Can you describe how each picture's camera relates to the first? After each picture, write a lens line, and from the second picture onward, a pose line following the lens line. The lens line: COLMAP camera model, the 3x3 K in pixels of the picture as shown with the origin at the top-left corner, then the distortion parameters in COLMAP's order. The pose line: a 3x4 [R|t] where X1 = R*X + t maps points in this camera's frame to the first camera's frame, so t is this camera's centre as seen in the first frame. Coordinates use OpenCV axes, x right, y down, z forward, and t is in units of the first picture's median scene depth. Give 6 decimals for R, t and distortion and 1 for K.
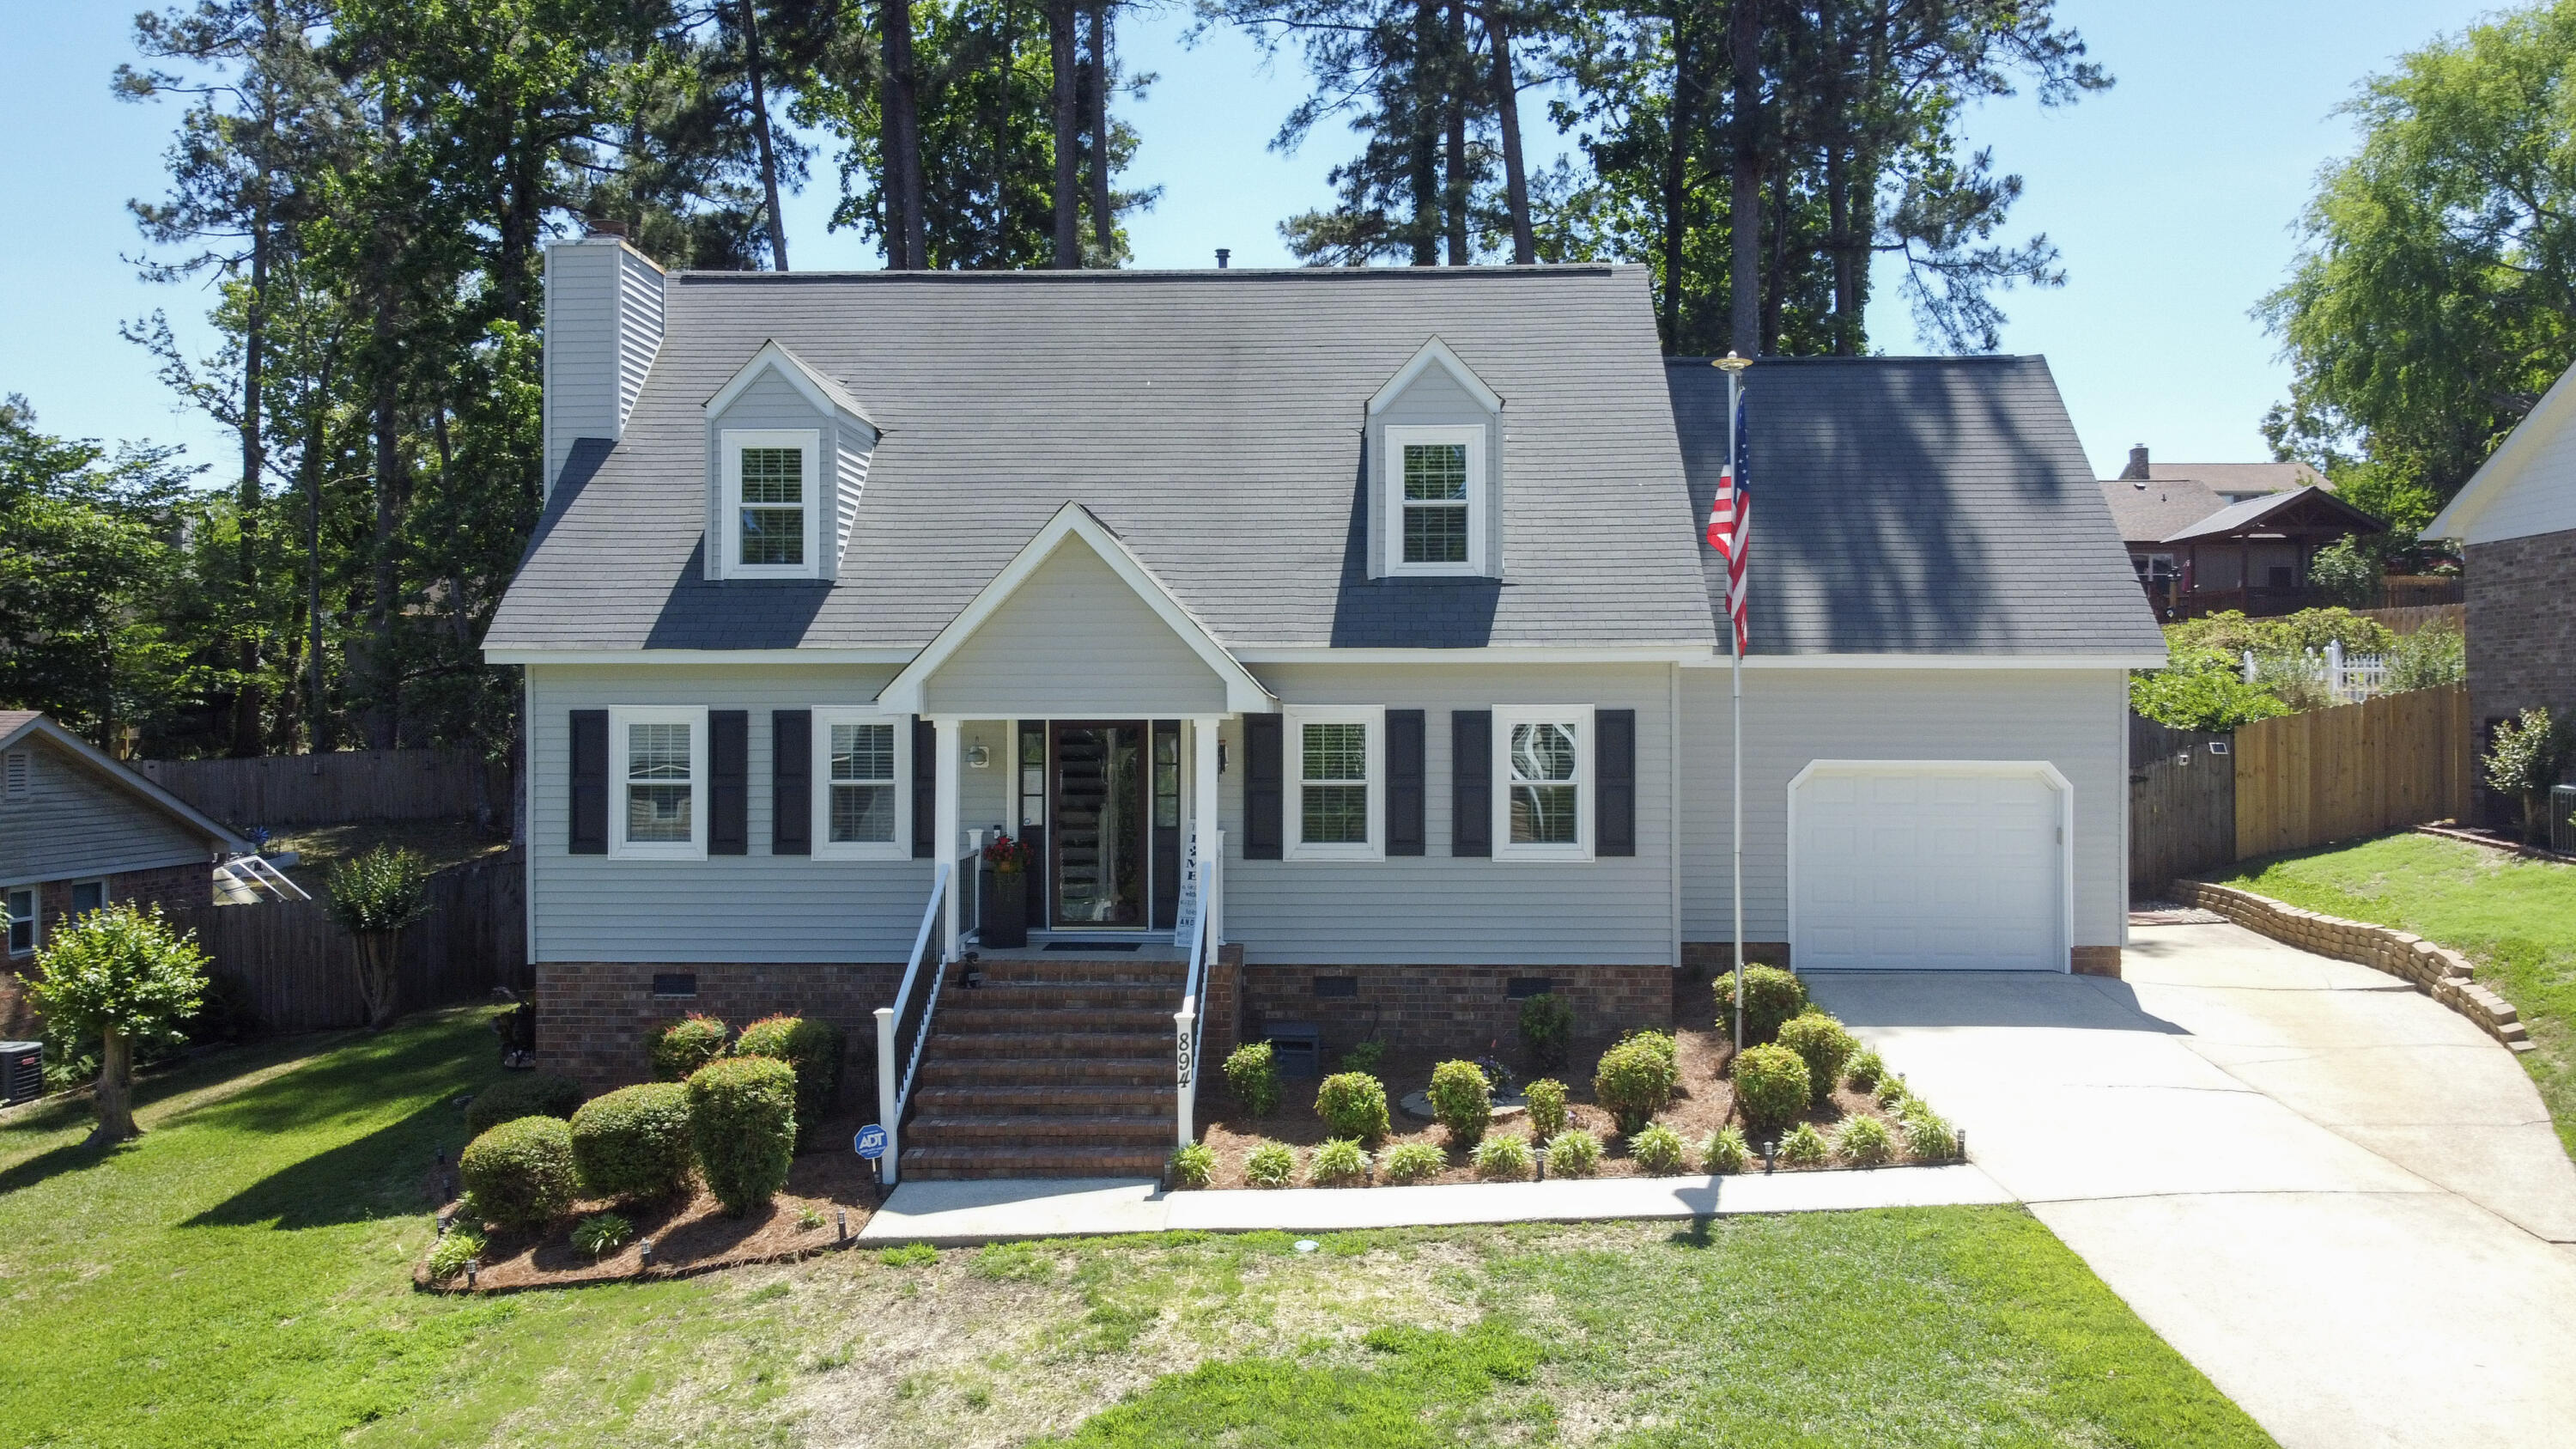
lens RADIAL K [[1957.1, 0, 1283.4], [0, 1957.1, 730.0], [0, 0, 1]] dist [-0.001692, -0.004610]
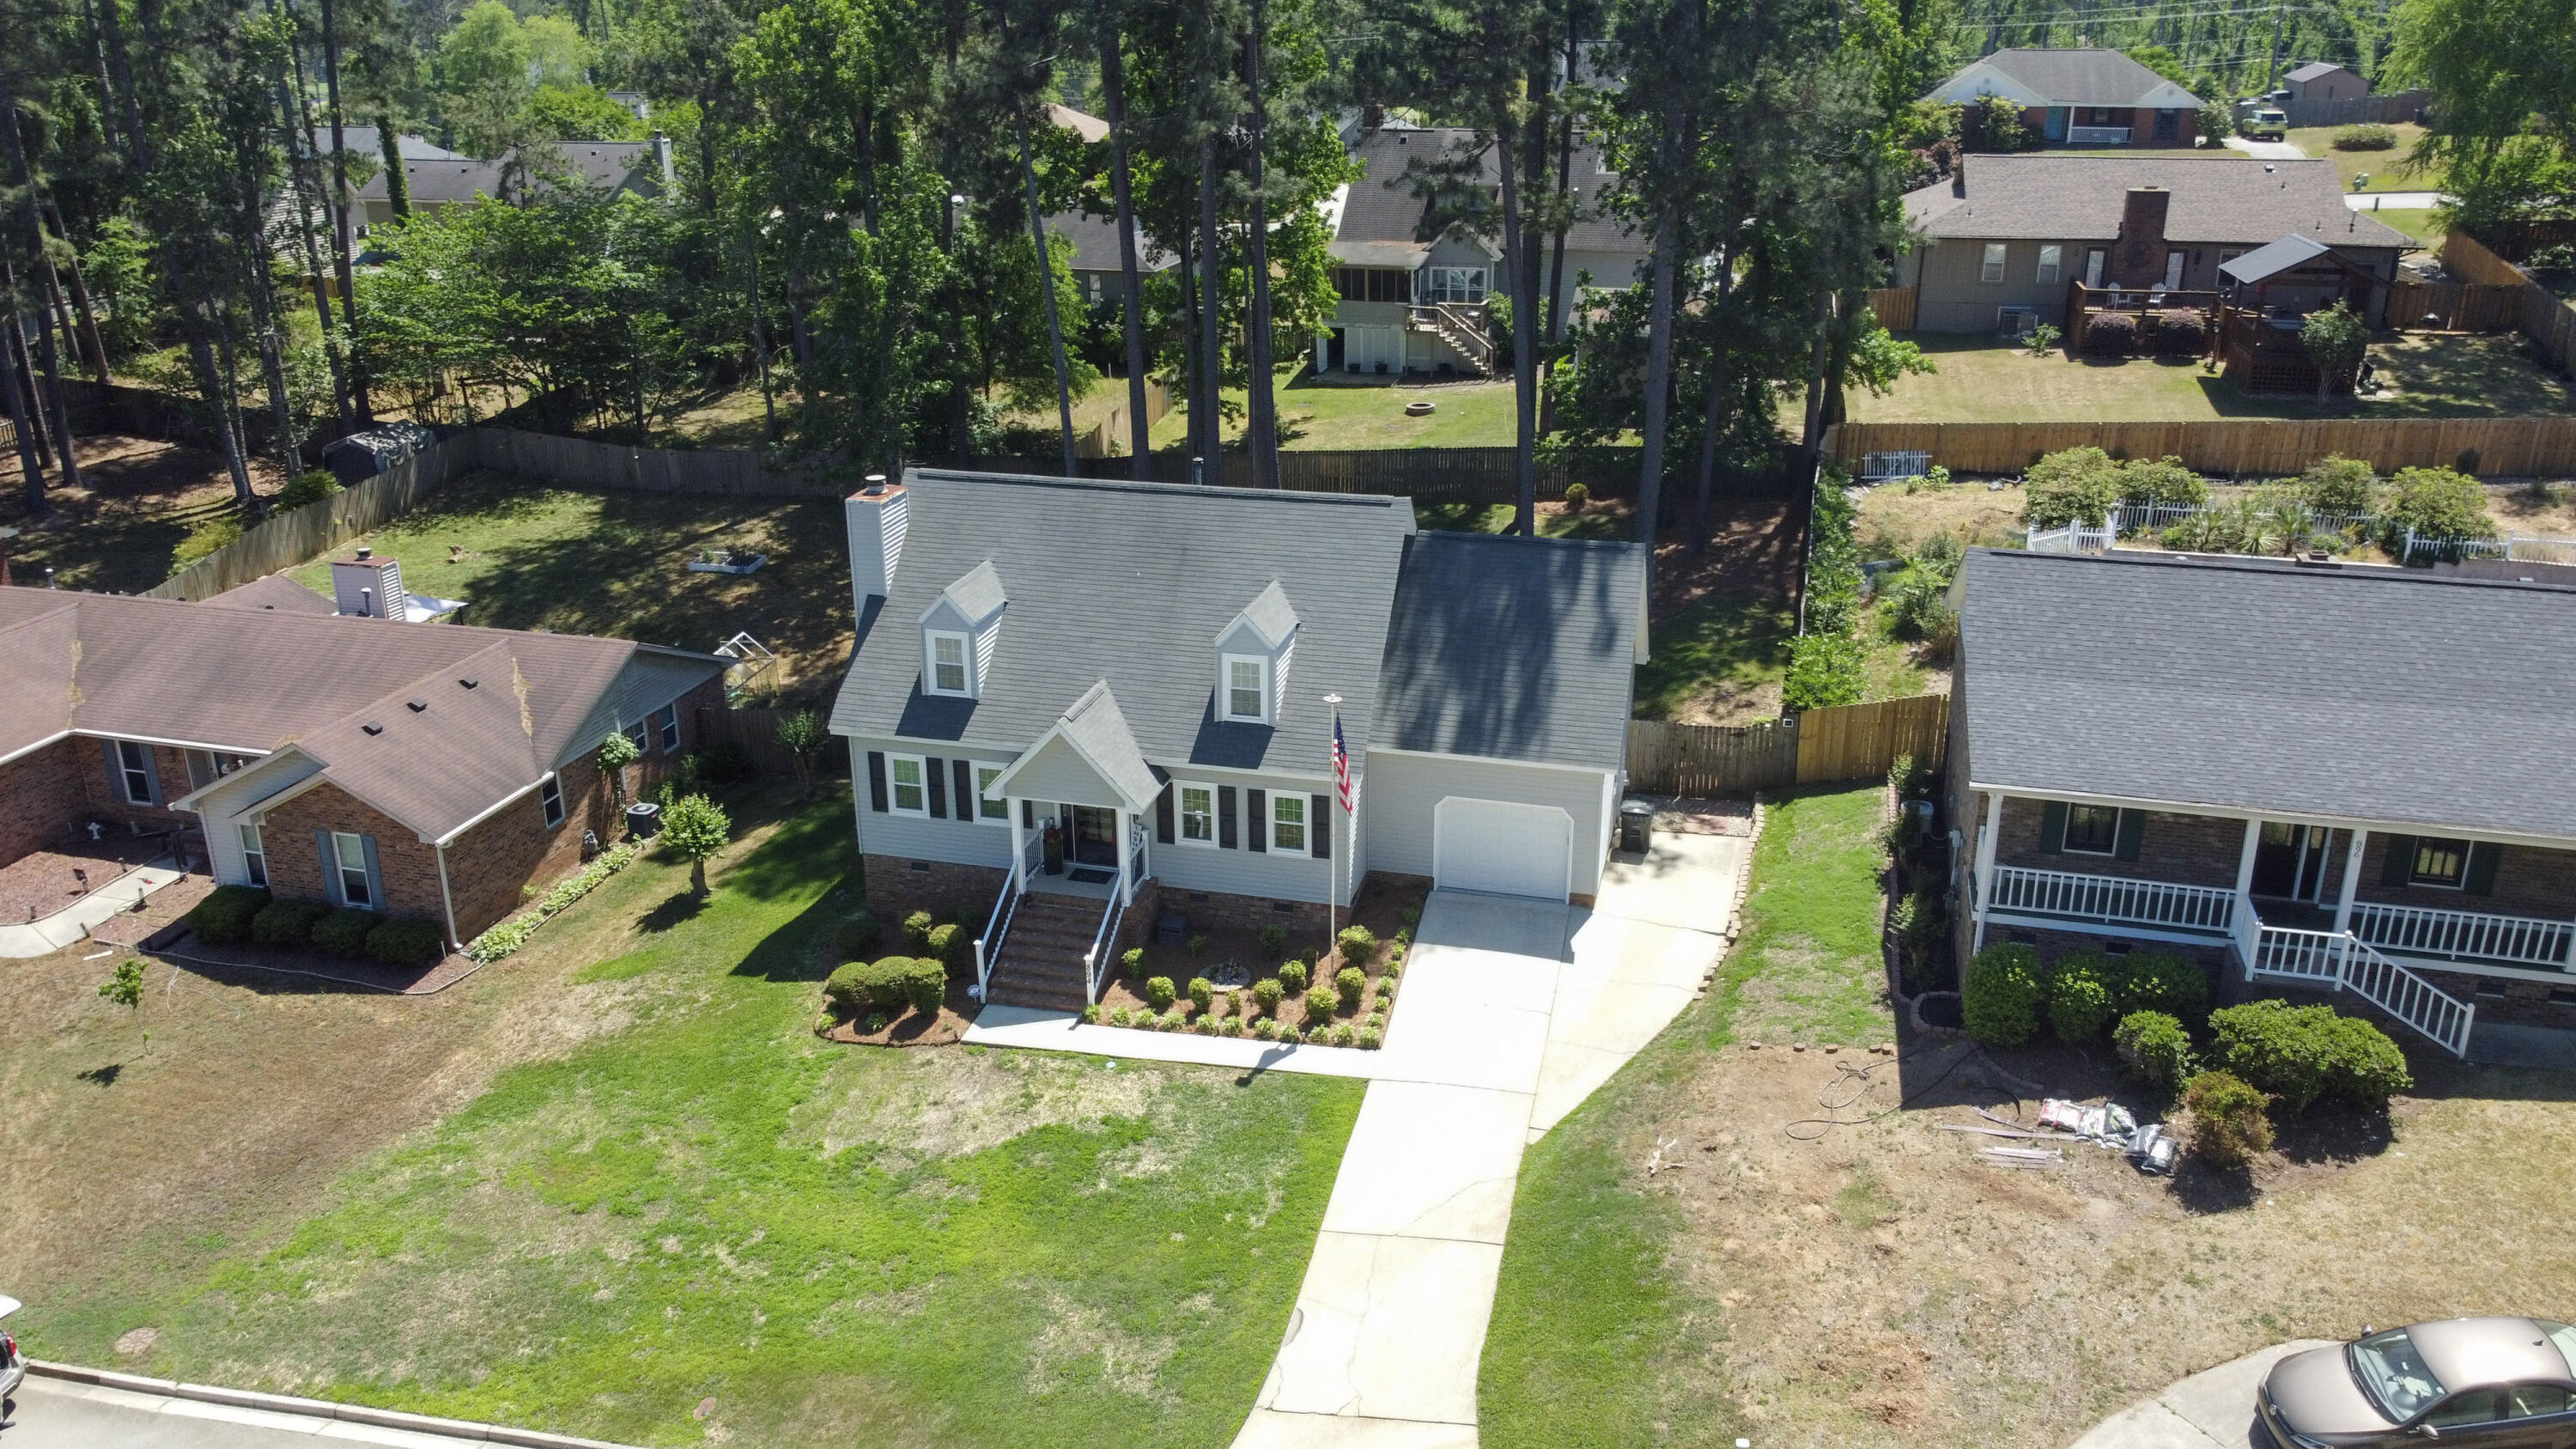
lens RADIAL K [[1957.1, 0, 1283.4], [0, 1957.1, 730.0], [0, 0, 1]] dist [-0.001692, -0.004610]
pose [[0.975824, 0.075926, -0.204946, 0.594970], [-0.000125, 0.937913, 0.346870, -0.868053], [0.218558, -0.338459, 0.915248, -1.000656]]
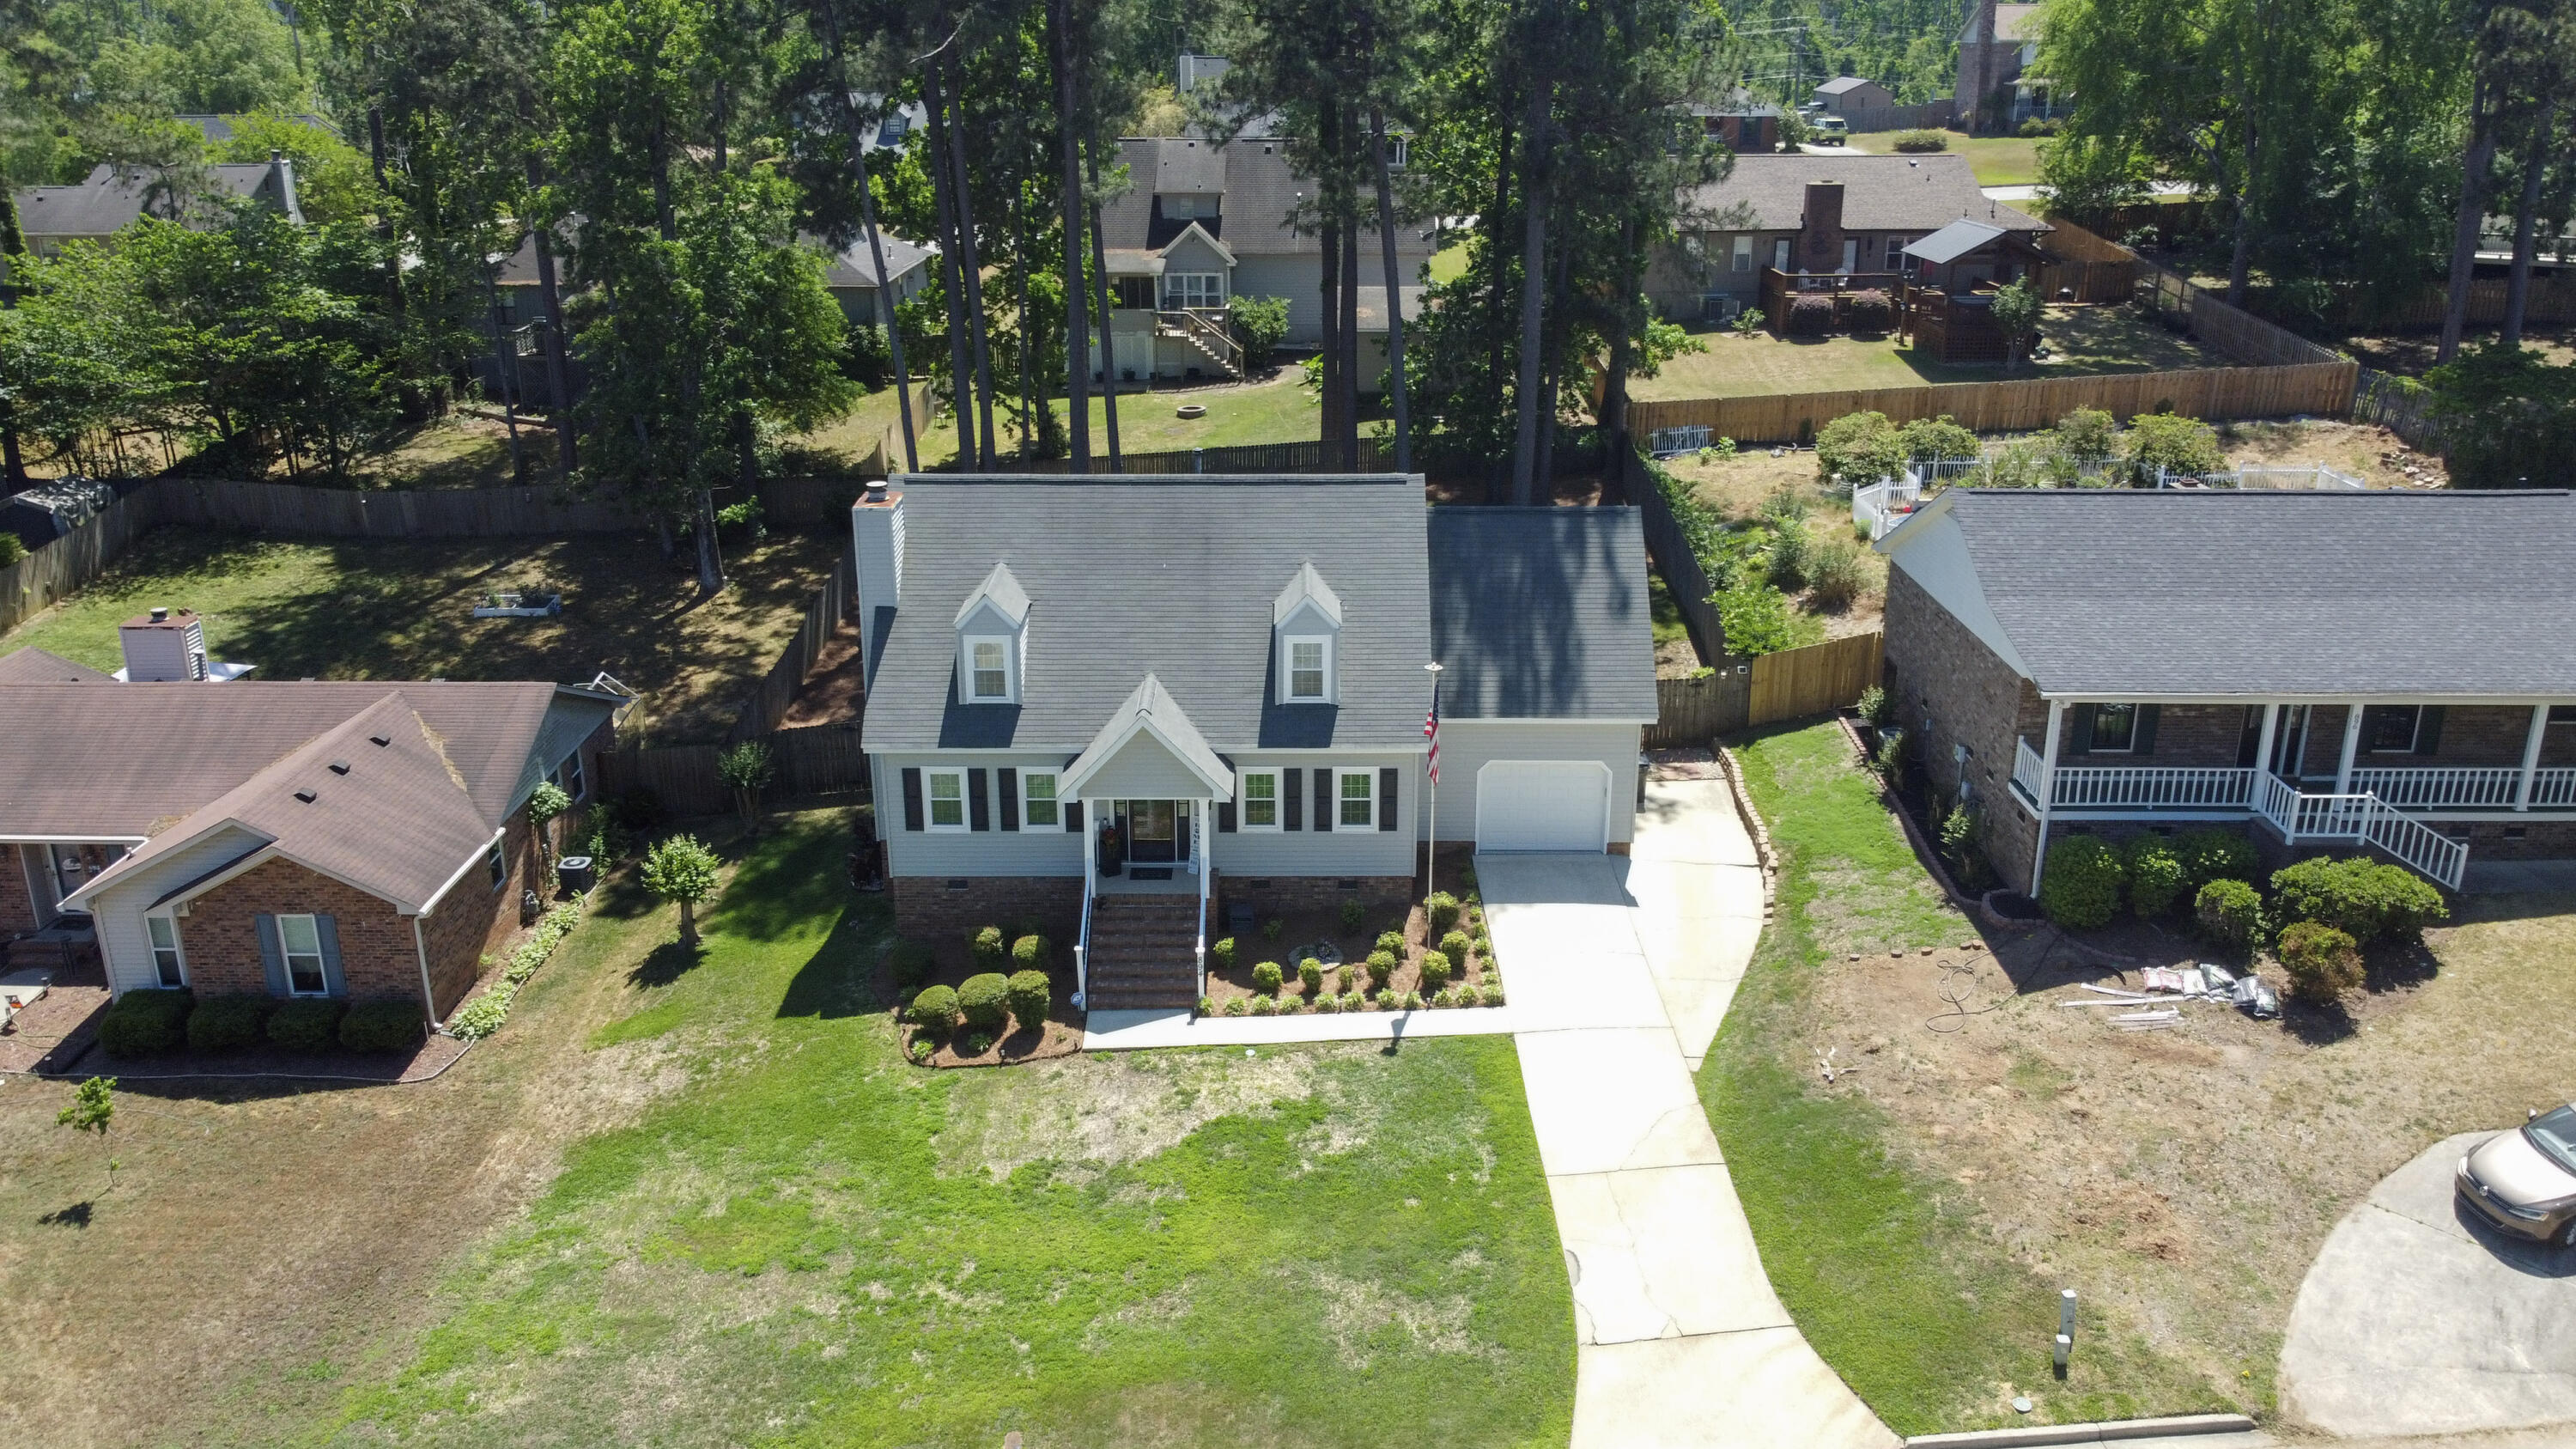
lens RADIAL K [[1959.1, 0, 1288.0], [0, 1959.1, 724.5], [0, 0, 1]] dist [-0.000460, -0.004616]
pose [[0.999248, -0.010206, 0.037413, -0.025318], [-0.002792, 0.943311, 0.331900, -0.823783], [-0.038679, -0.331754, 0.942572, -1.091698]]
